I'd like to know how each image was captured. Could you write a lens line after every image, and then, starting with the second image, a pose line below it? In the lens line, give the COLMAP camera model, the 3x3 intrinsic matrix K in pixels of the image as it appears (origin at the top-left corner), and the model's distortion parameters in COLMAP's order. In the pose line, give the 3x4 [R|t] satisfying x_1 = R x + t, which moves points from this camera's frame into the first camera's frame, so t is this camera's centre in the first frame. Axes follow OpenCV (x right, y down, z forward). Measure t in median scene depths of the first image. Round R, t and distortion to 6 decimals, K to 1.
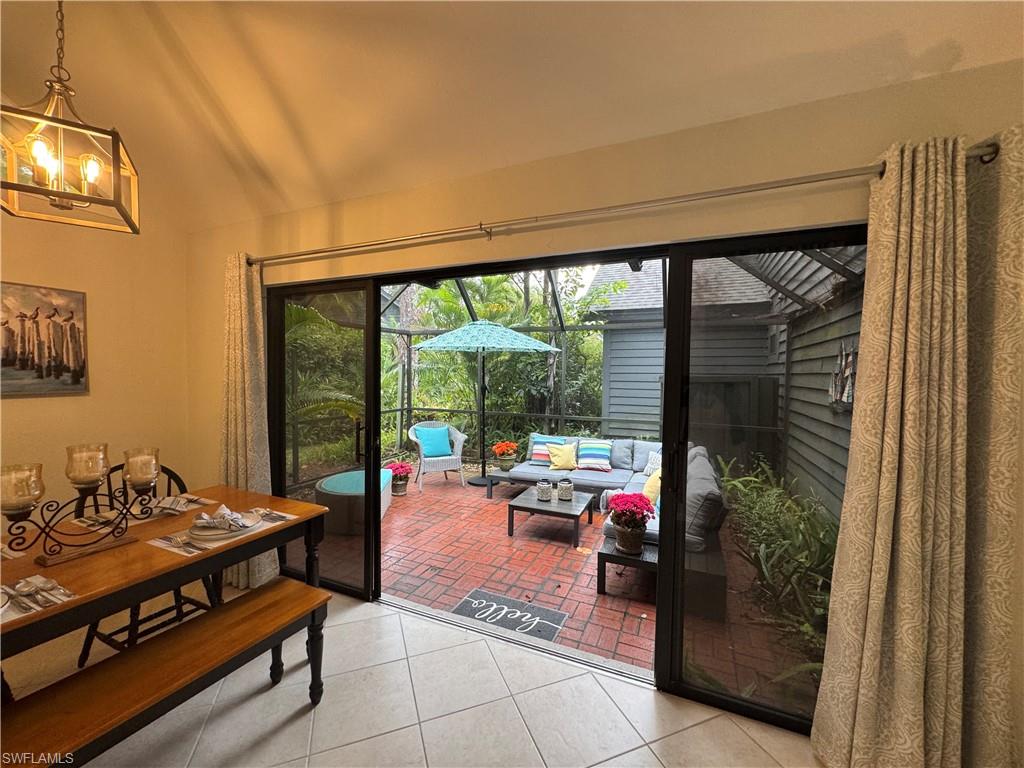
lens RADIAL K [[408.3, 0, 511.2], [0, 408.3, 382.9], [0, 0, 1]] dist [-0.001668, -0.000606]
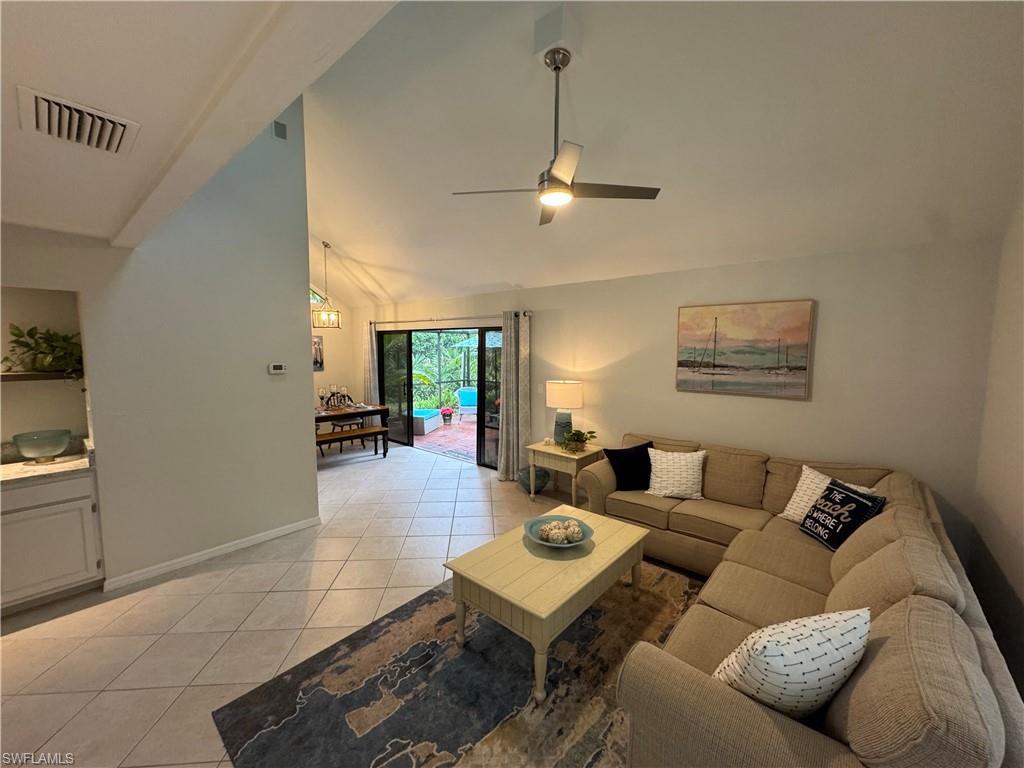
lens RADIAL K [[408.3, 0, 512.3], [0, 408.3, 384.6], [0, 0, 1]] dist [-0.001668, -0.000606]
pose [[0.957835, 0.027757, -0.285976, 1.047537], [-0.008370, 0.997596, 0.068791, -0.081072], [0.287198, -0.063497, 0.955764, -1.350297]]
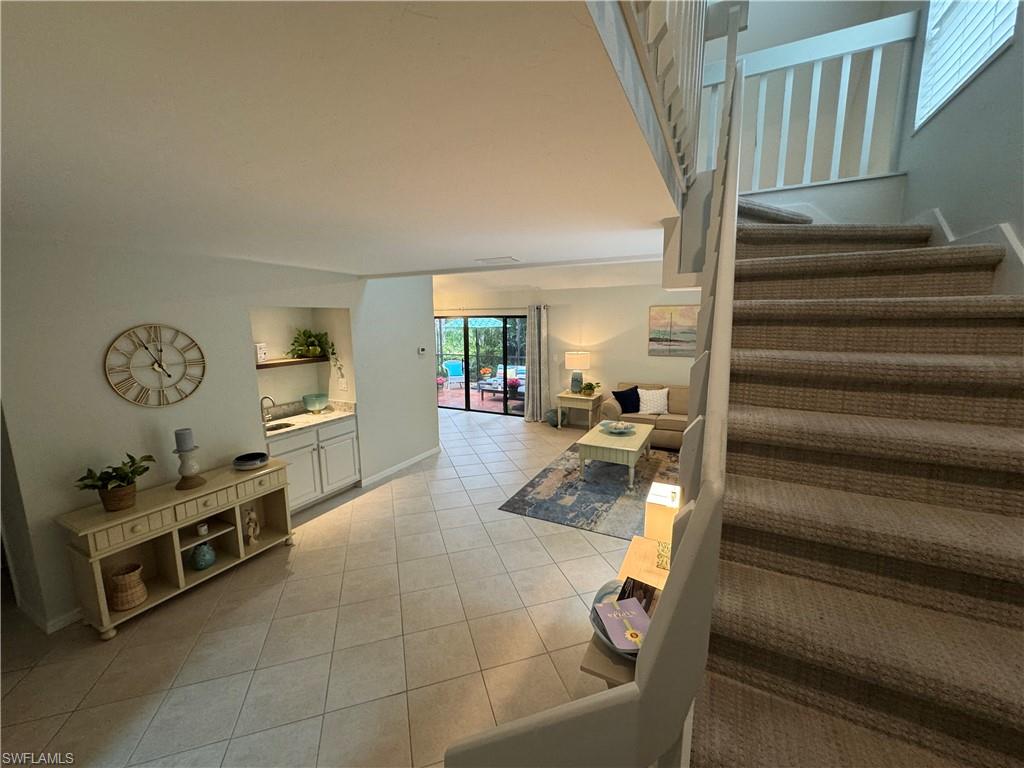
lens RADIAL K [[408.3, 0, 514.4], [0, 408.3, 384.9], [0, 0, 1]] dist [-0.001668, -0.000606]
pose [[0.998243, -0.004531, -0.059081, 0.526328], [0.012654, 0.990372, 0.137854, -0.139762], [0.057887, -0.138359, 0.988689, -2.315095]]
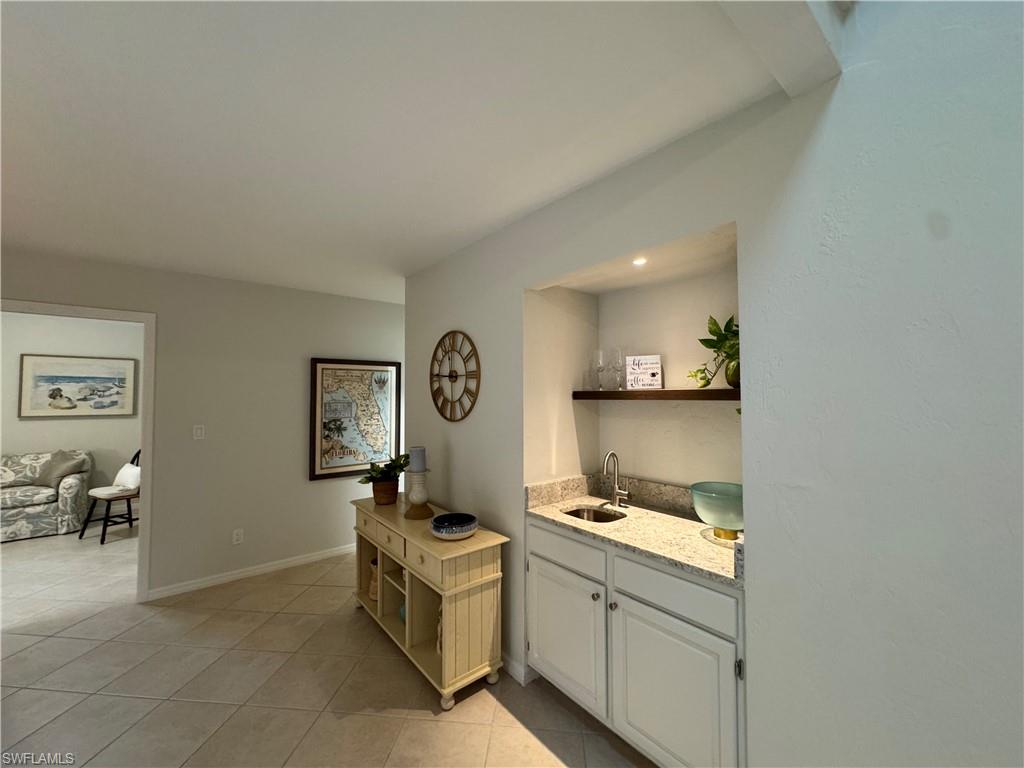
lens RADIAL K [[408.3, 0, 510.4], [0, 408.3, 384.2], [0, 0, 1]] dist [-0.001668, -0.000606]
pose [[-0.452387, -0.030128, -0.891313, 0.326613], [-0.023691, 0.999482, -0.021760, -0.014741], [0.891507, 0.011272, -0.452867, -0.718978]]
